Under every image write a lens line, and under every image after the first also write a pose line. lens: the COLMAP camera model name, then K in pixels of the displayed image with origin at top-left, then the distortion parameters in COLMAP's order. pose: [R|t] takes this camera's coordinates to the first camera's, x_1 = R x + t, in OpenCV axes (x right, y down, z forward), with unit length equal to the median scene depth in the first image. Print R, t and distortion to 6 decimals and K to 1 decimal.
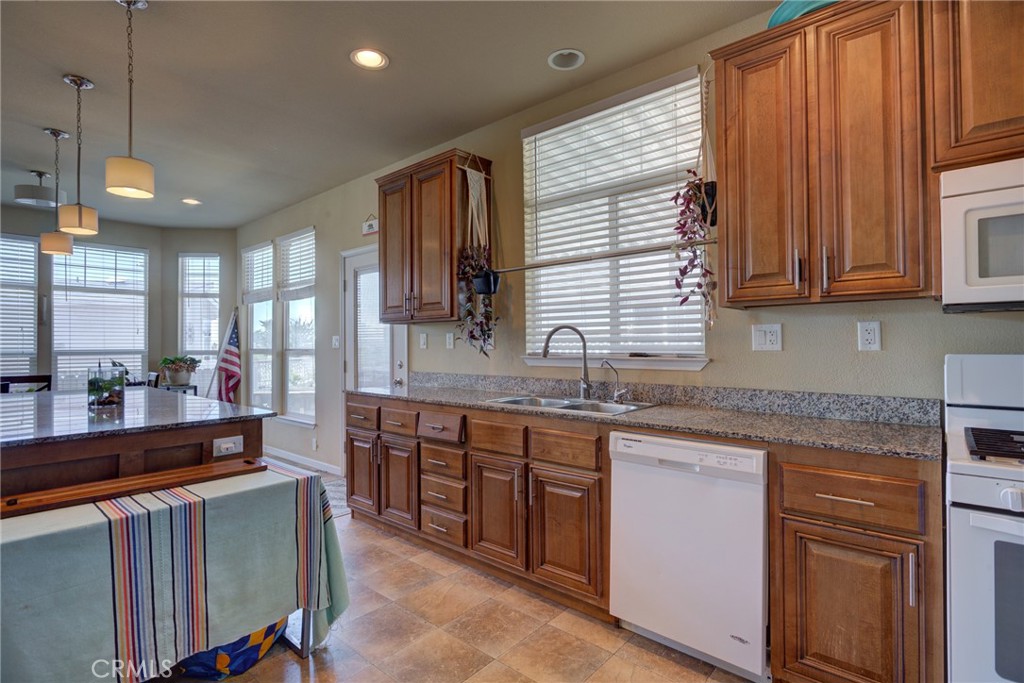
lens RADIAL K [[497.9, 0, 510.4], [0, 497.9, 340.4], [0, 0, 1]] dist [-0.014165, 0.004691]
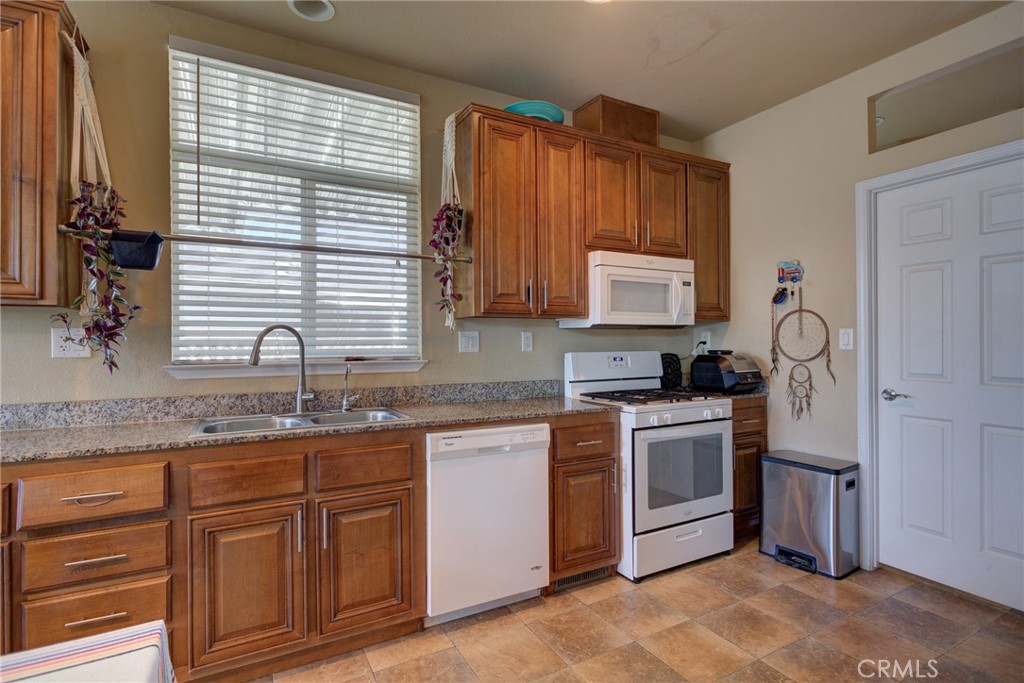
lens RADIAL K [[497.9, 0, 506.5], [0, 497.9, 342.6], [0, 0, 1]] dist [-0.014165, 0.004691]
pose [[0.346660, 0.009055, 0.937947, -0.504249], [-0.000563, 0.999955, -0.009446, 0.006181], [-0.937991, 0.002746, 0.346649, 0.372815]]
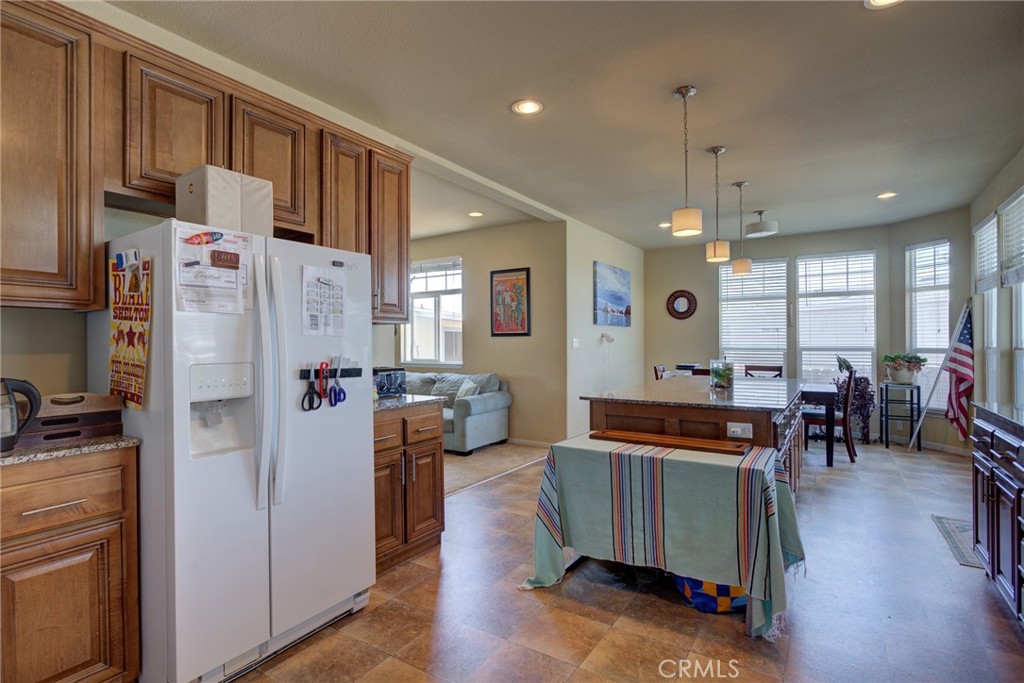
lens RADIAL K [[497.9, 0, 510.2], [0, 497.9, 339.8], [0, 0, 1]] dist [-0.014165, 0.004691]
pose [[0.136550, -0.003774, -0.990626, 0.398722], [0.009771, 0.999949, -0.002463, -0.002341], [0.990585, -0.009343, 0.136580, 0.235590]]
